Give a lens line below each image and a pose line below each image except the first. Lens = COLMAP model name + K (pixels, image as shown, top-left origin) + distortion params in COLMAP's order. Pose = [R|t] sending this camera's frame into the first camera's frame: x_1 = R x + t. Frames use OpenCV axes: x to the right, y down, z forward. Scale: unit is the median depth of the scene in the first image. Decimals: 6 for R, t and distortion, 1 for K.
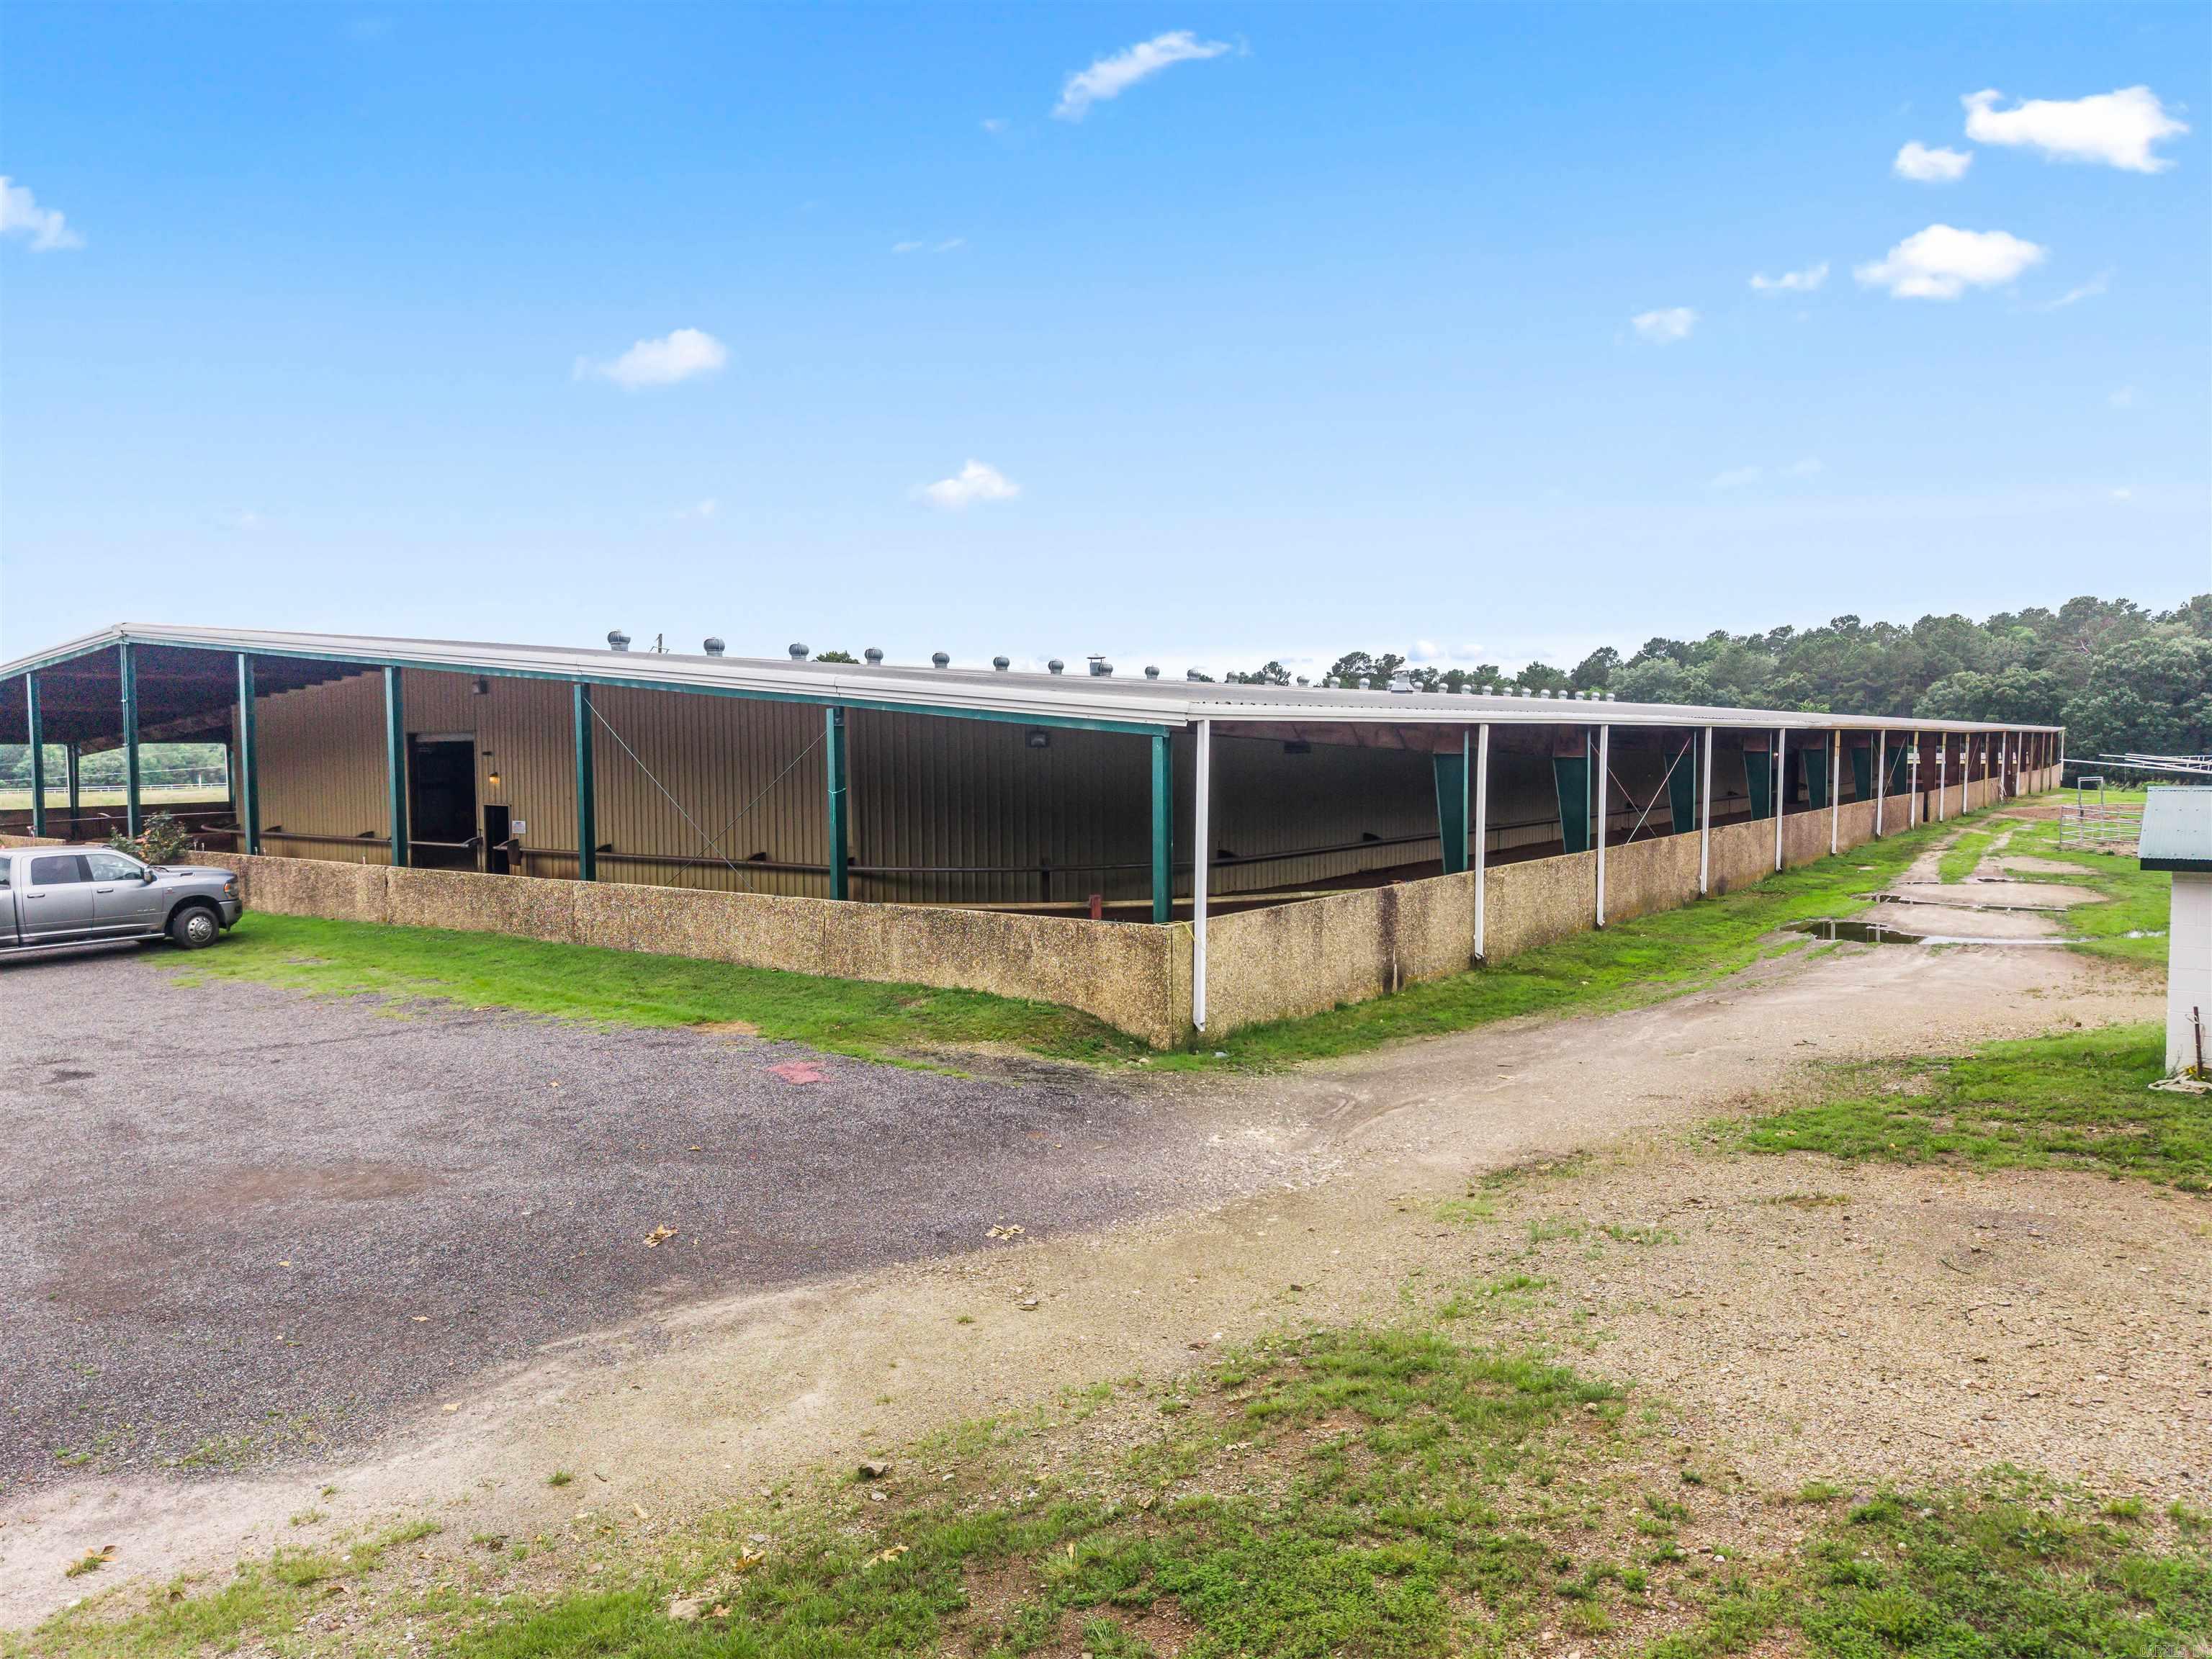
lens RADIAL K [[1496.5, 0, 1126.7], [0, 1496.5, 827.2], [0, 0, 1]] dist [0.006639, -0.007760]
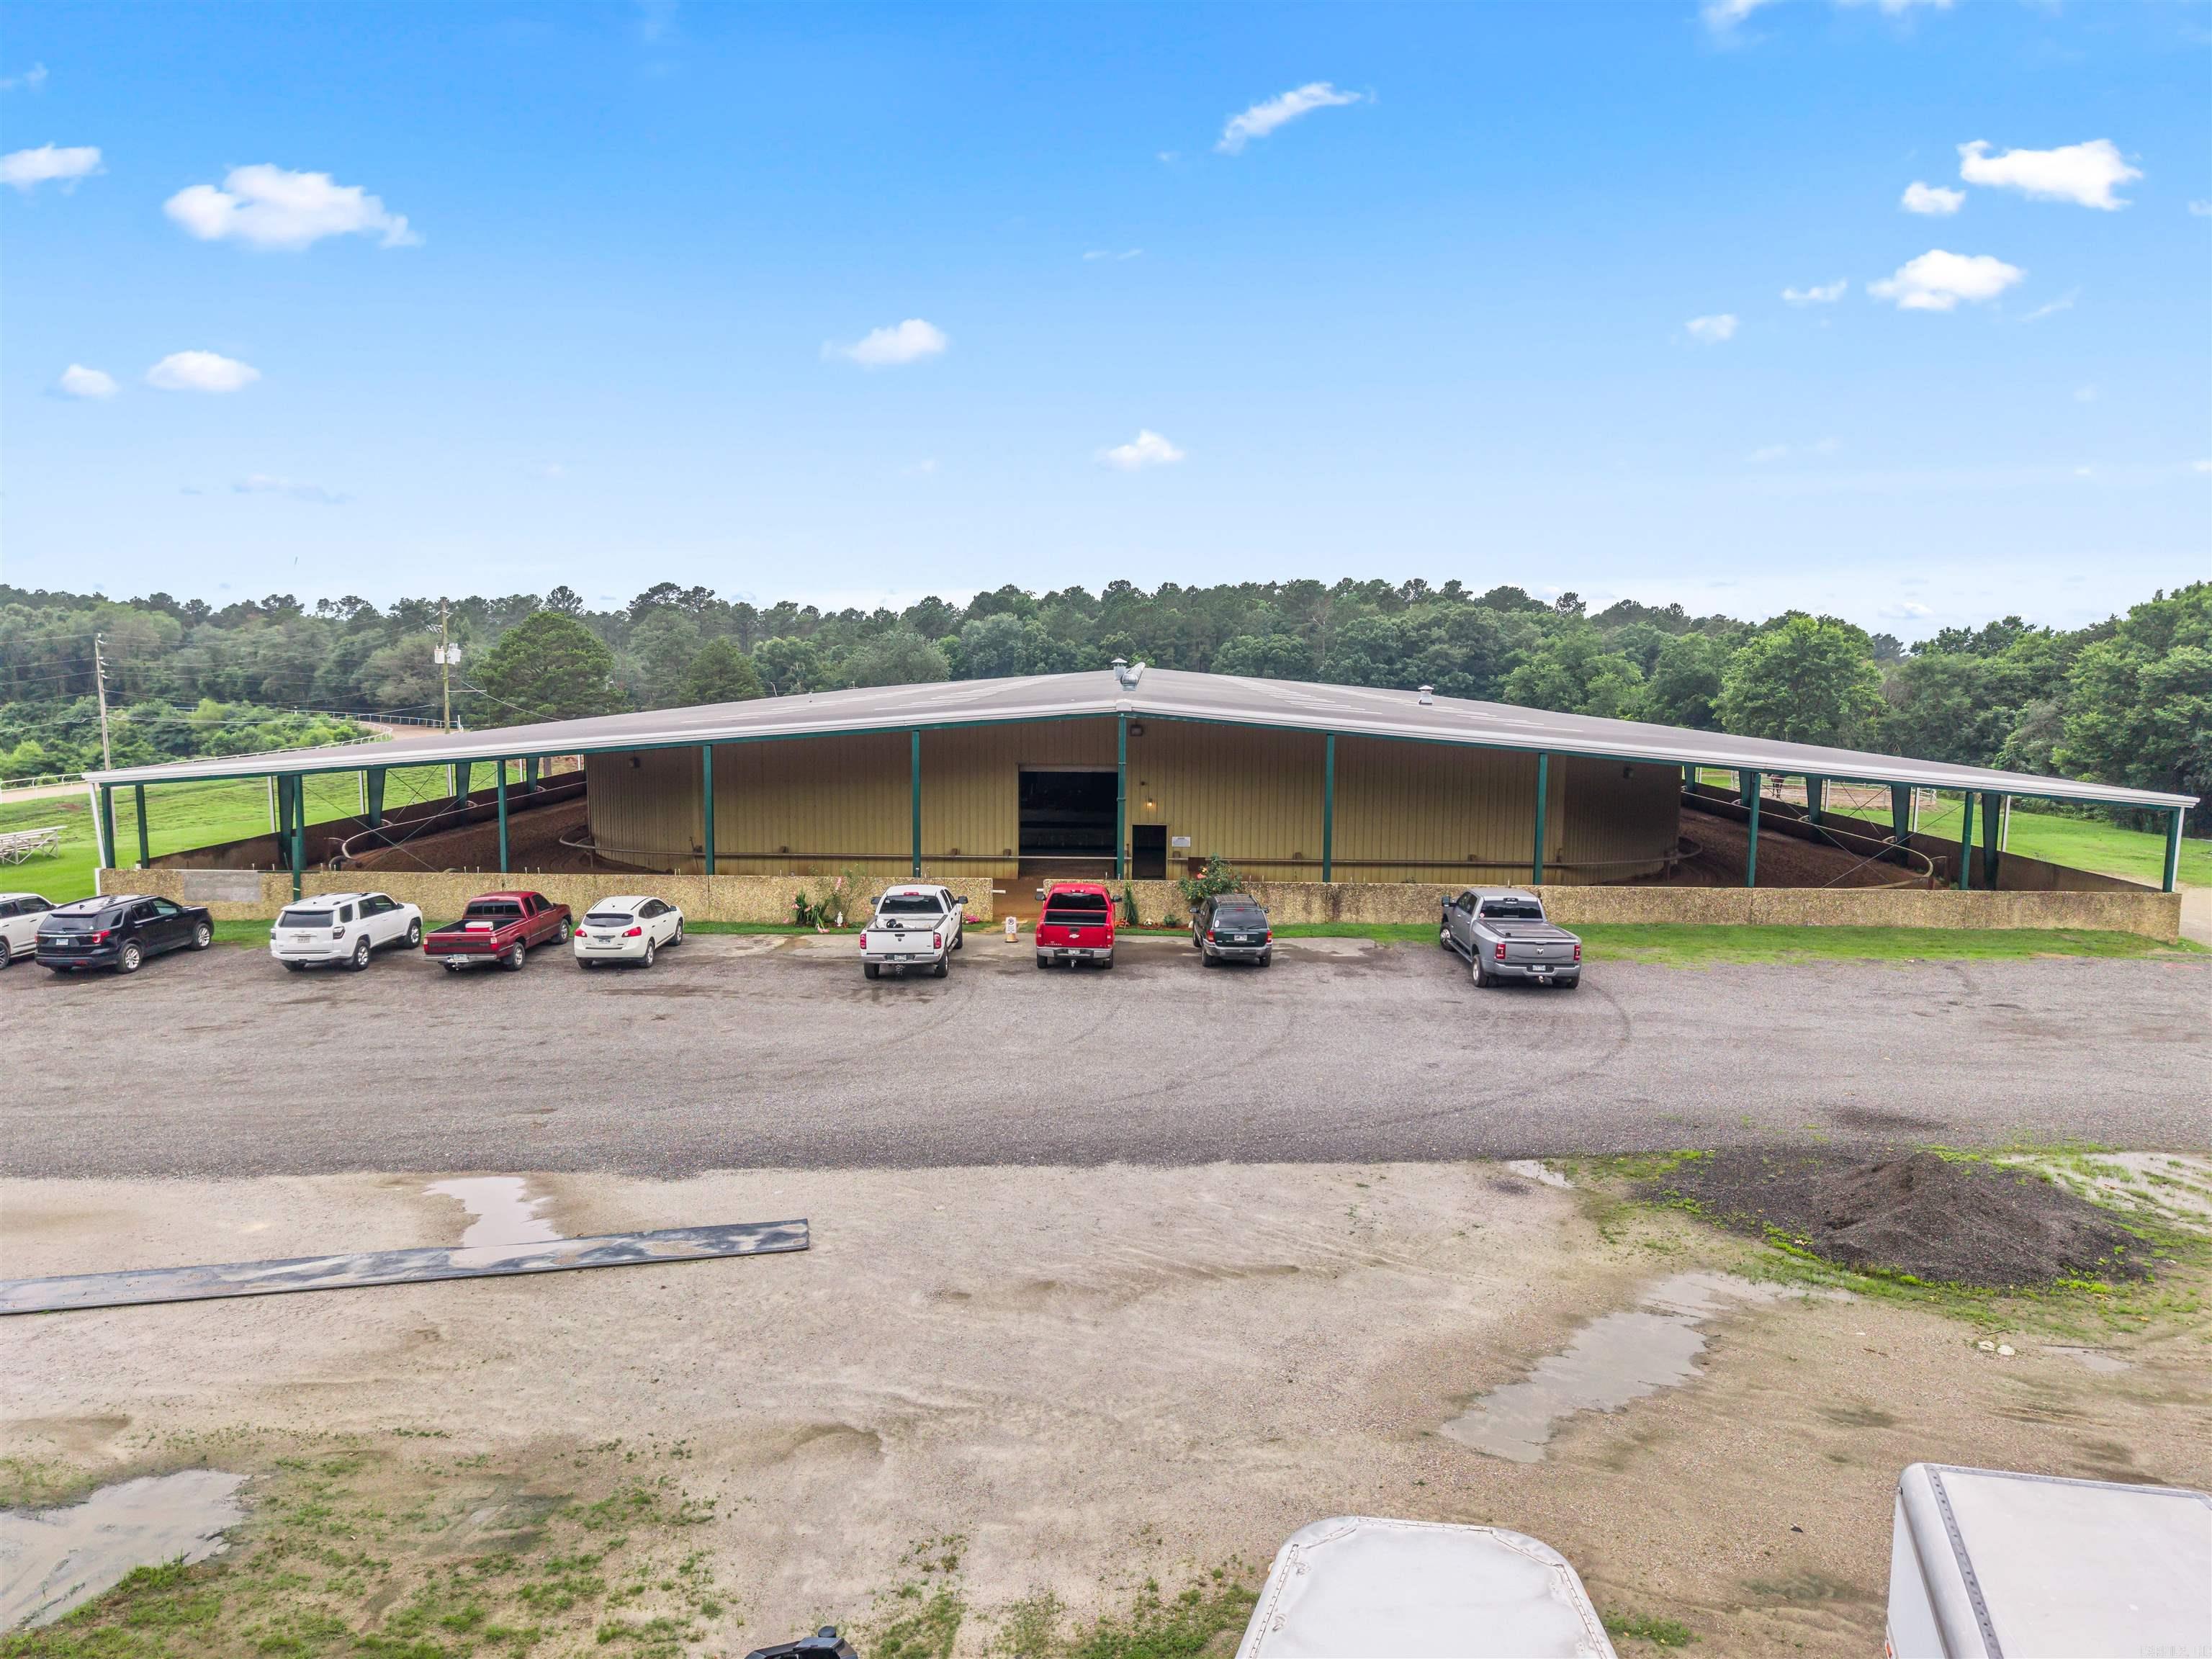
lens RADIAL K [[1496.5, 0, 1126.7], [0, 1496.5, 827.2], [0, 0, 1]] dist [0.006639, -0.007760]
pose [[0.836249, -0.046252, 0.546395, -1.802305], [0.017665, 0.998192, 0.057460, -0.137510], [-0.548065, -0.038399, 0.835554, -0.034635]]
